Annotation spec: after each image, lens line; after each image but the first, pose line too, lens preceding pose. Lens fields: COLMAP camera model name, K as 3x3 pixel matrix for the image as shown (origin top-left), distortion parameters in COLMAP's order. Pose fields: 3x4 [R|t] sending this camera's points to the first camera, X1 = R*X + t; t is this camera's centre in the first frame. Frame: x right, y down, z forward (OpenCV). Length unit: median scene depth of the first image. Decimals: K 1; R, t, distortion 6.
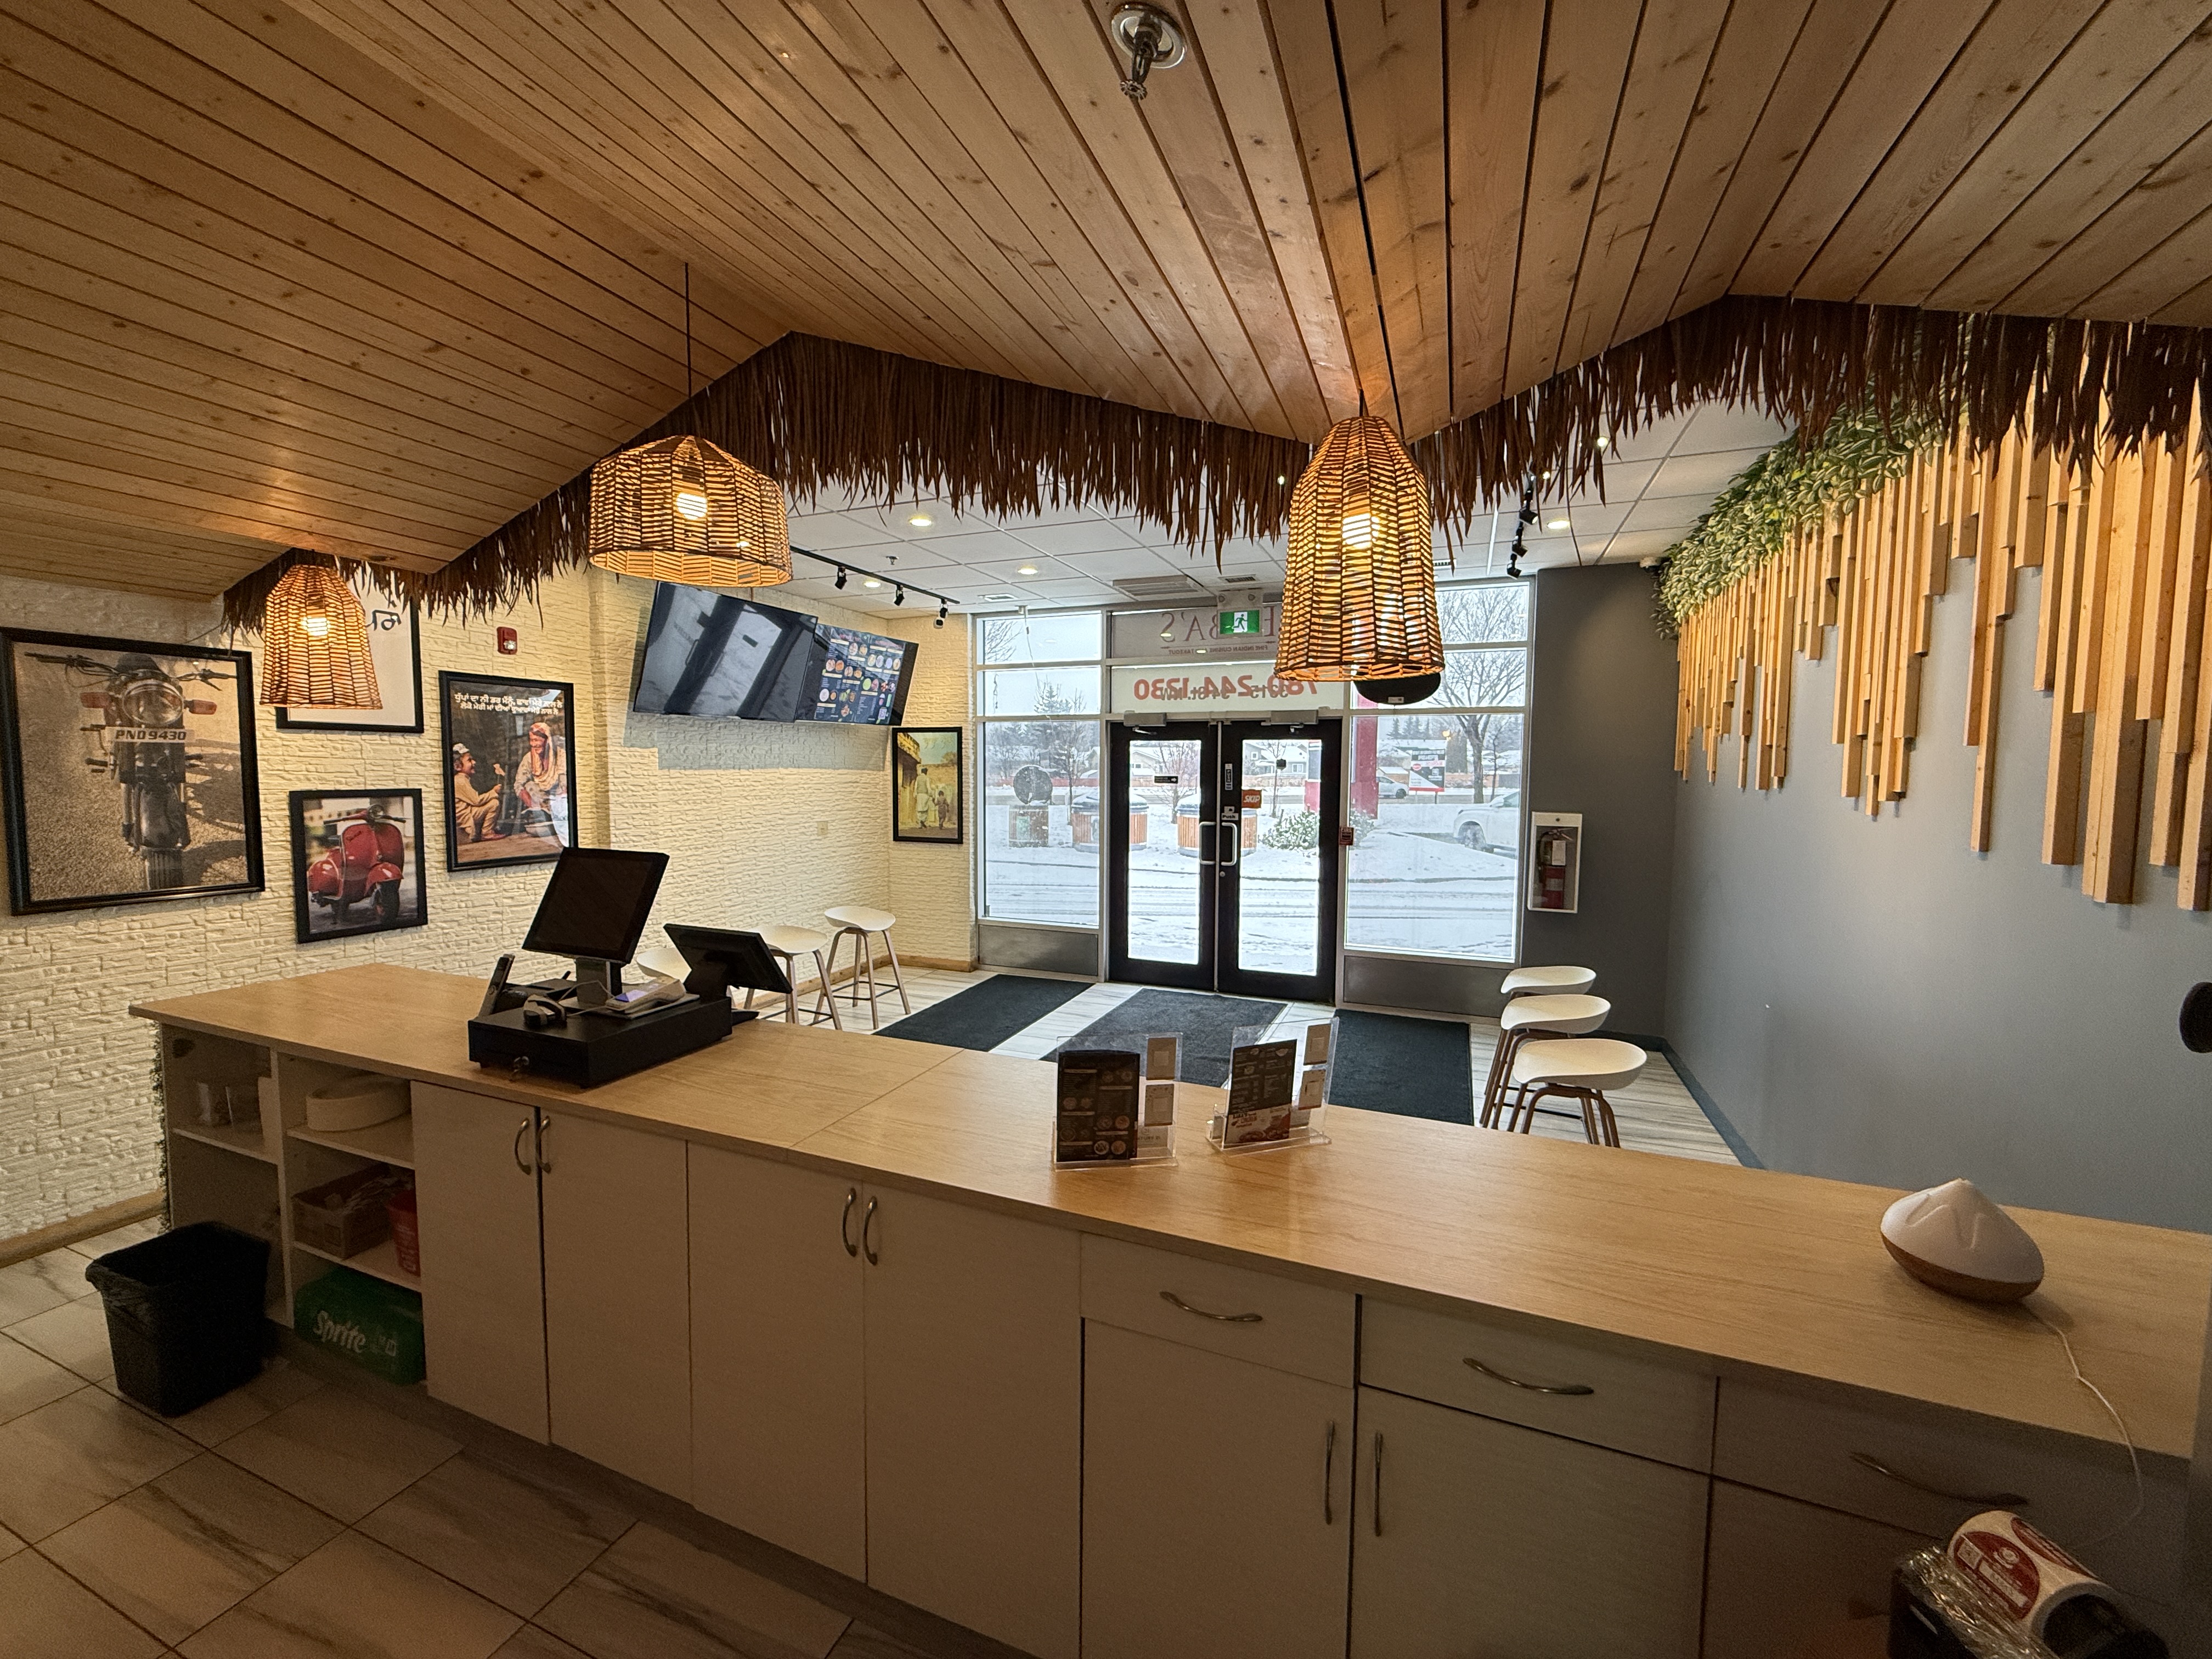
lens RADIAL K [[878.6, 0, 1098.2], [0, 878.6, 826.4], [0, 0, 1]] dist [-0.000728, -0.000707]
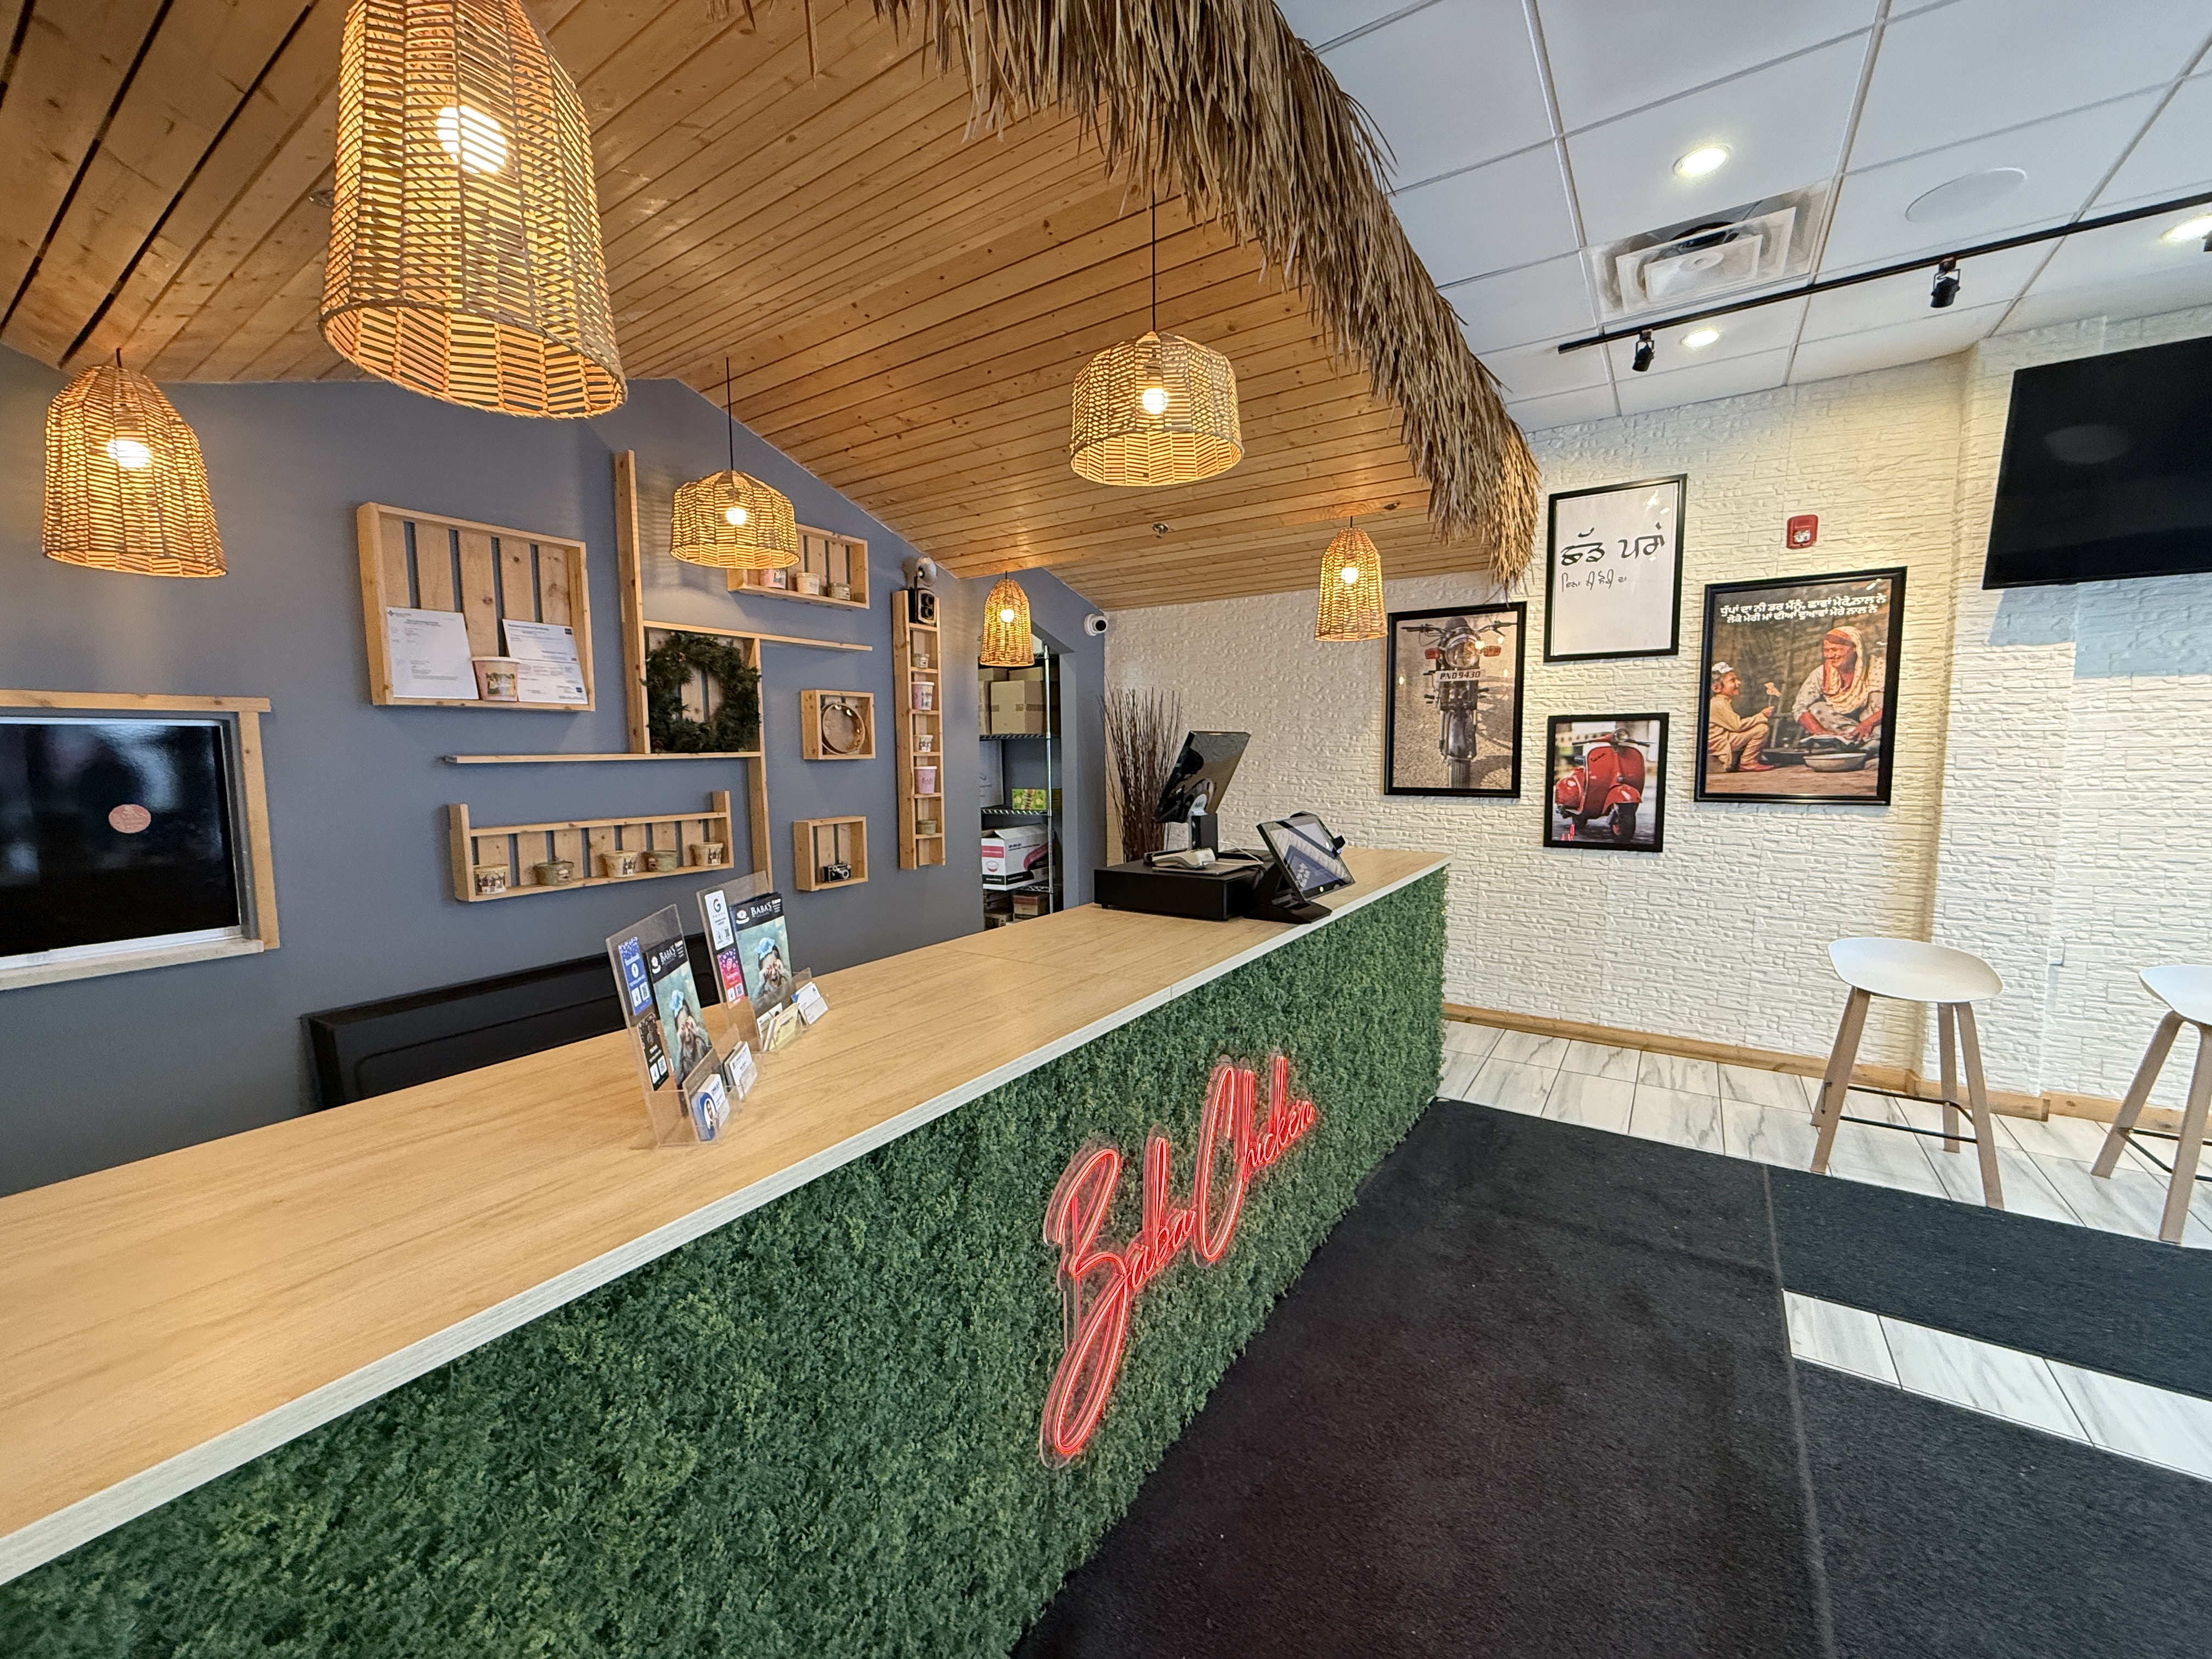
lens RADIAL K [[878.6, 0, 1098.2], [0, 878.6, 826.4], [0, 0, 1]] dist [-0.000728, -0.000707]
pose [[-0.197937, 0.081181, -0.976847, 0.302092], [-0.057811, 0.993863, 0.094310, 0.026175], [0.978509, 0.075140, -0.192029, 0.552751]]
